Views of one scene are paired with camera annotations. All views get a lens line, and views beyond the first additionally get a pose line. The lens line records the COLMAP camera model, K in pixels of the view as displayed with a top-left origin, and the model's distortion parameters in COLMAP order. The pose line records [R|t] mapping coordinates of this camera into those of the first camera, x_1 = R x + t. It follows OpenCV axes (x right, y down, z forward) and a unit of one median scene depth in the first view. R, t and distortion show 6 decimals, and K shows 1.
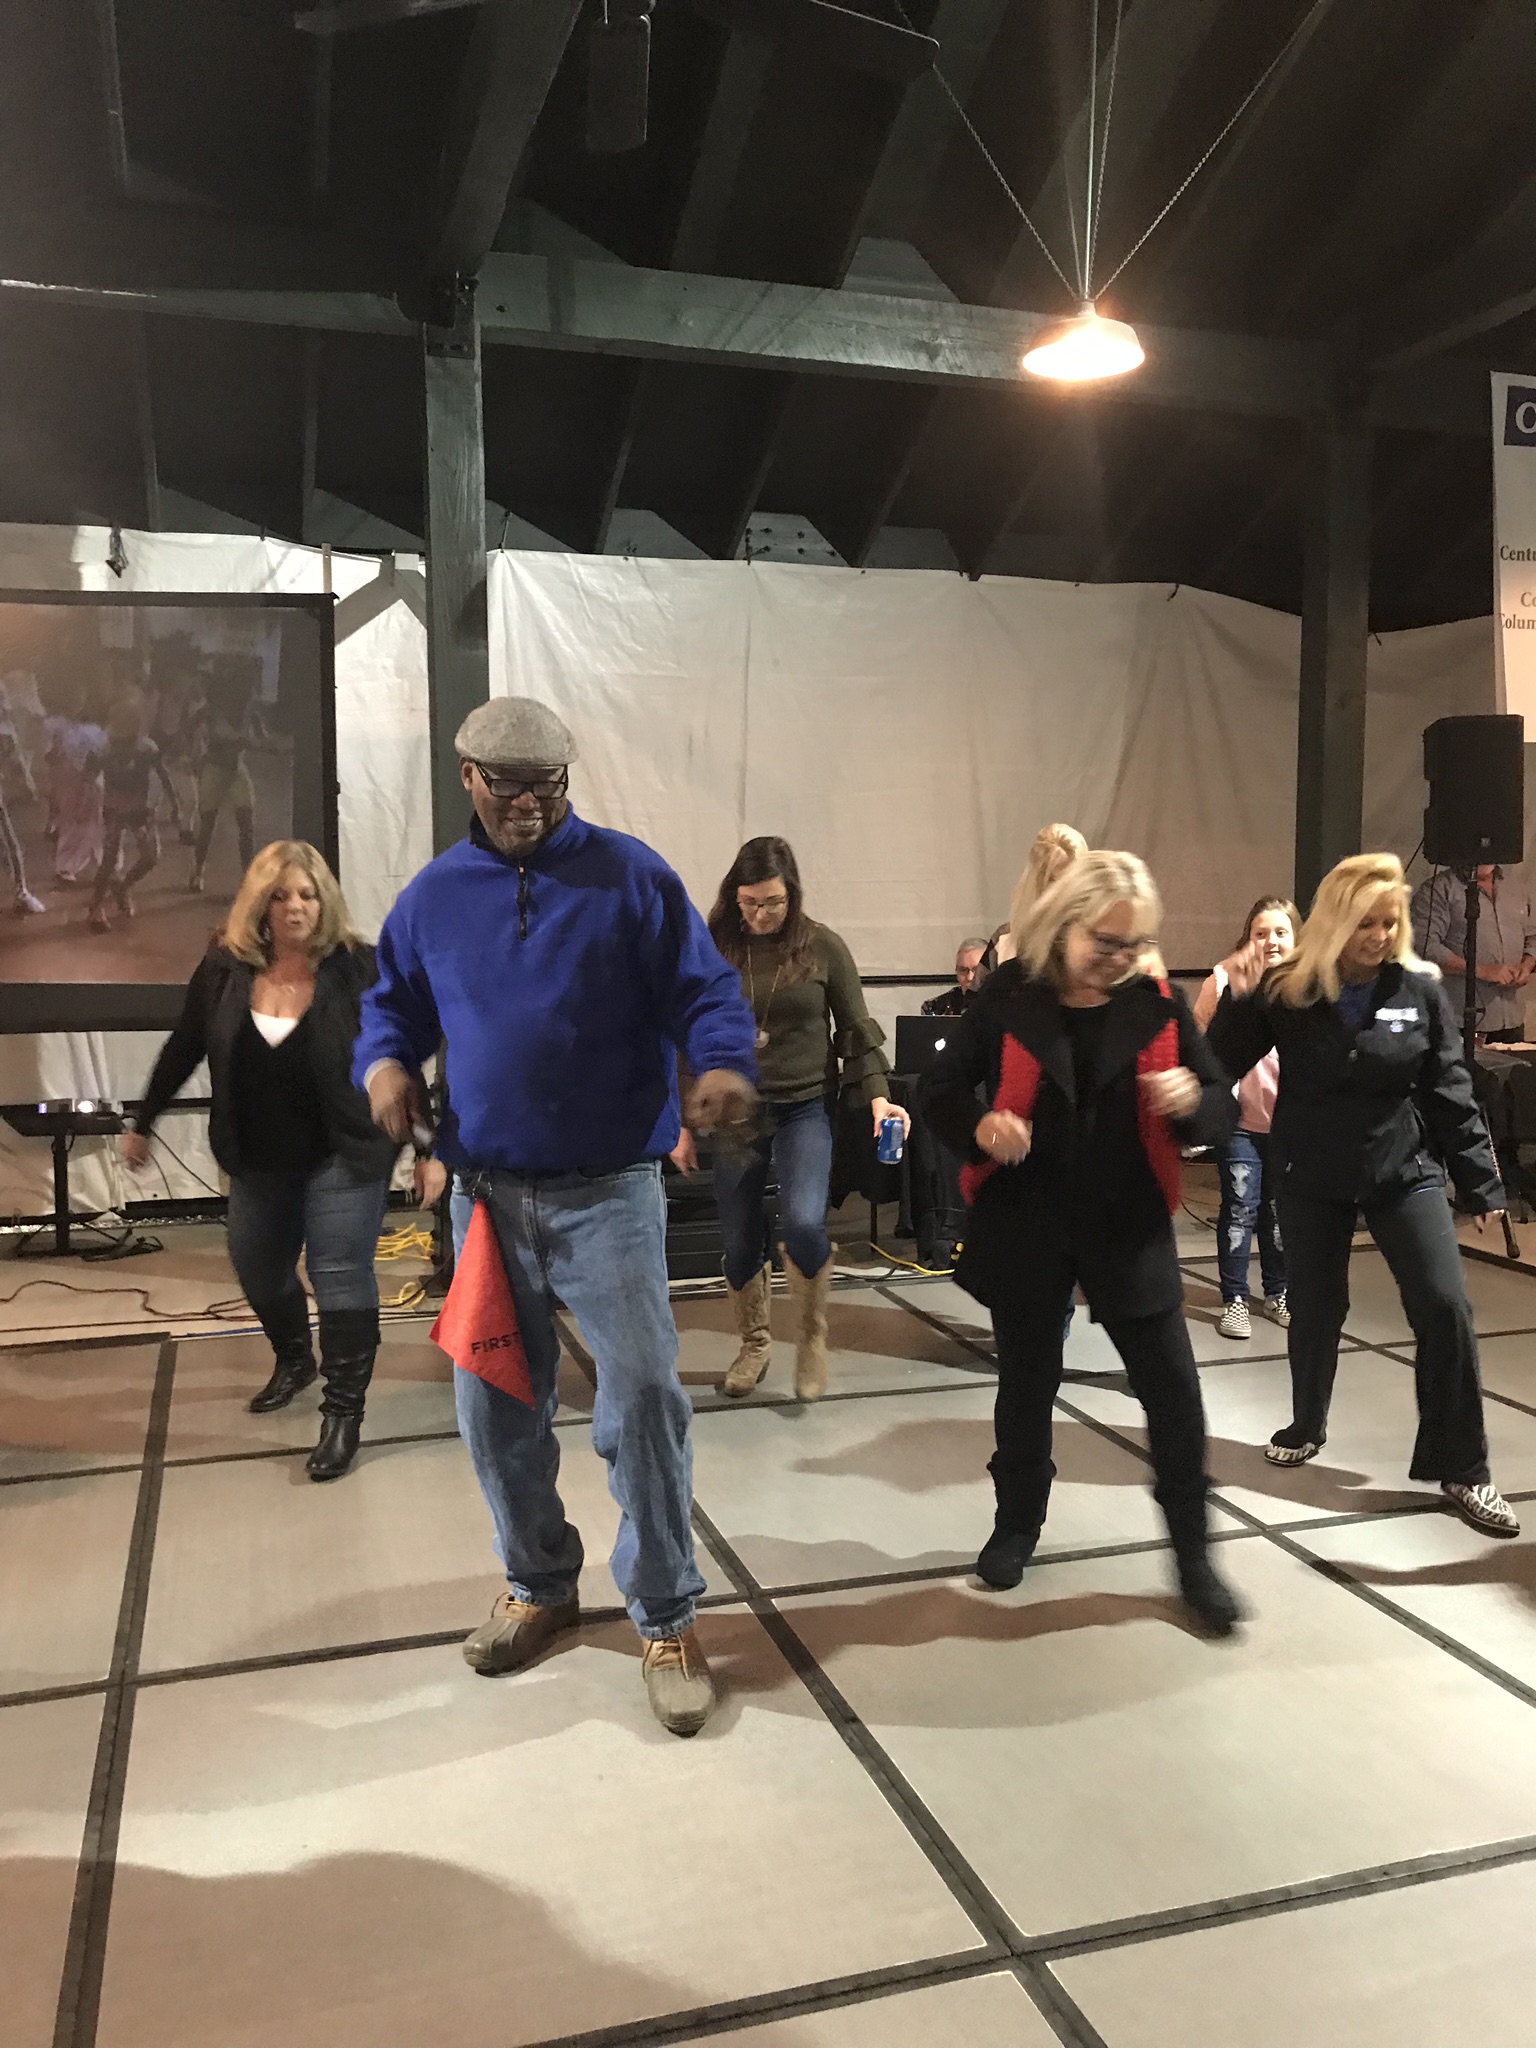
lens RADIAL K [[1683.0, 0, 769.9], [0, 1683.0, 1030.7], [0, 0, 1]] dist [0.022821, -0.024126]
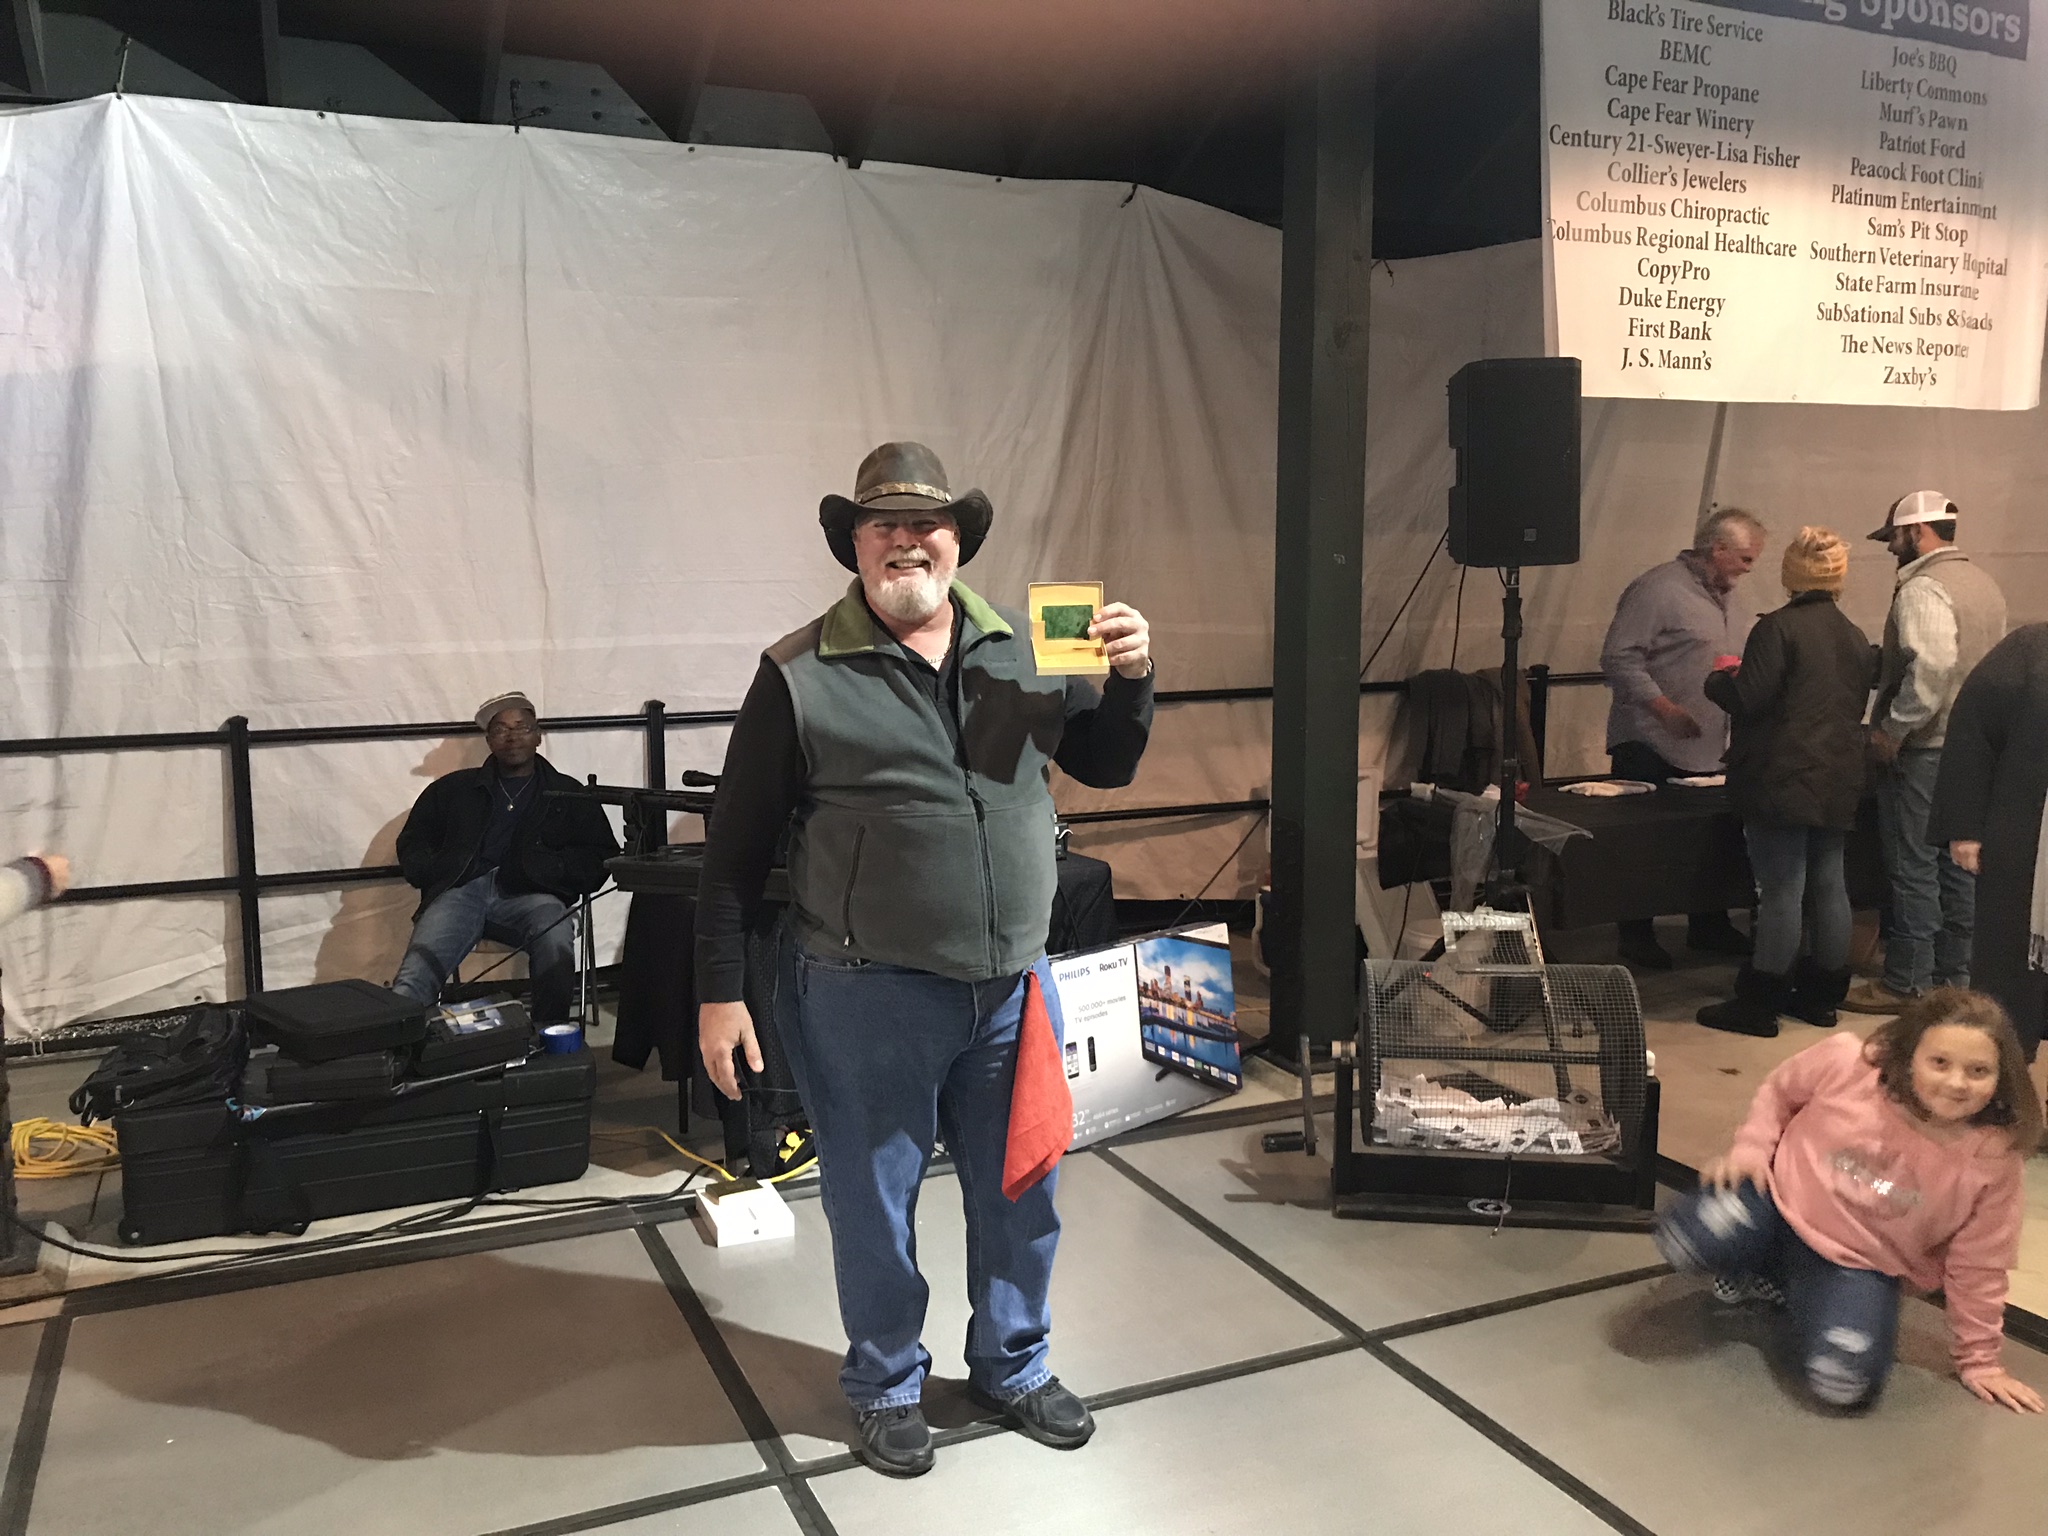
lens RADIAL K [[1683.0, 0, 1018.6], [0, 1683.0, 757.8], [0, 0, 1]] dist [0.022821, -0.024126]
pose [[0.993625, -0.015915, 0.111604, 0.114562], [0.011855, 0.999247, 0.036949, -0.042213], [-0.112108, -0.035391, 0.993066, 0.281740]]
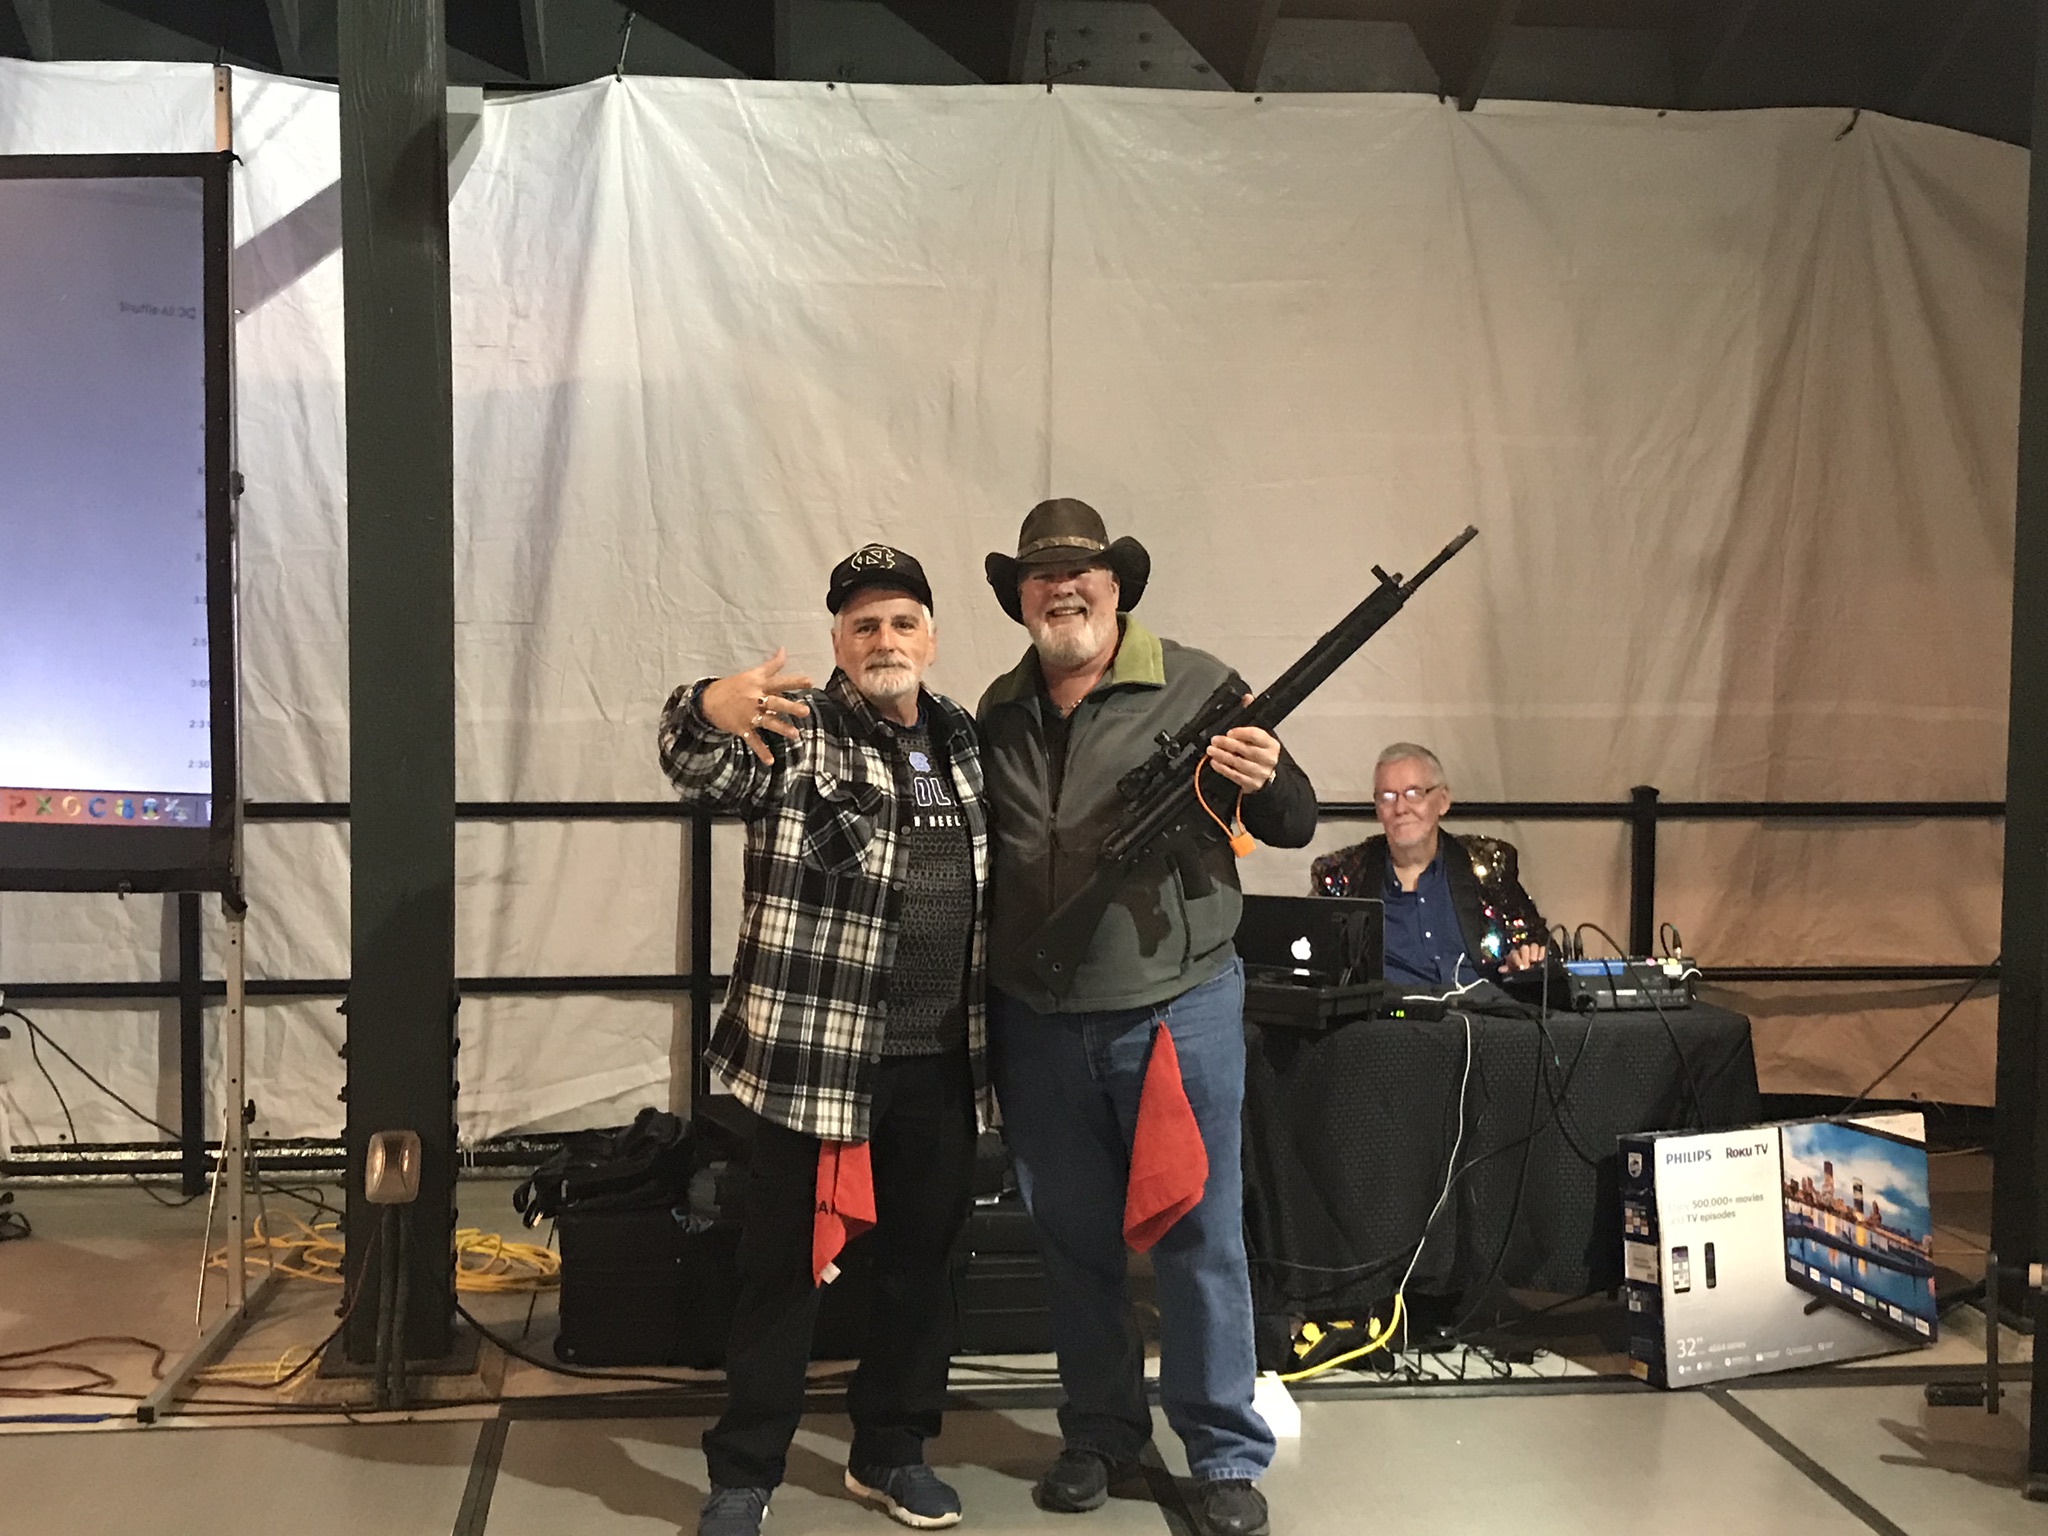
lens RADIAL K [[2509.6, 0, 1018.1], [0, 2509.6, 768.8], [0, 0, 1]] dist [0.057510, 0.000000]
pose [[0.982456, 0.024230, -0.184914, 0.145729], [-0.027442, 0.999513, -0.014830, -0.032671], [0.184465, 0.019645, 0.982643, 0.159802]]
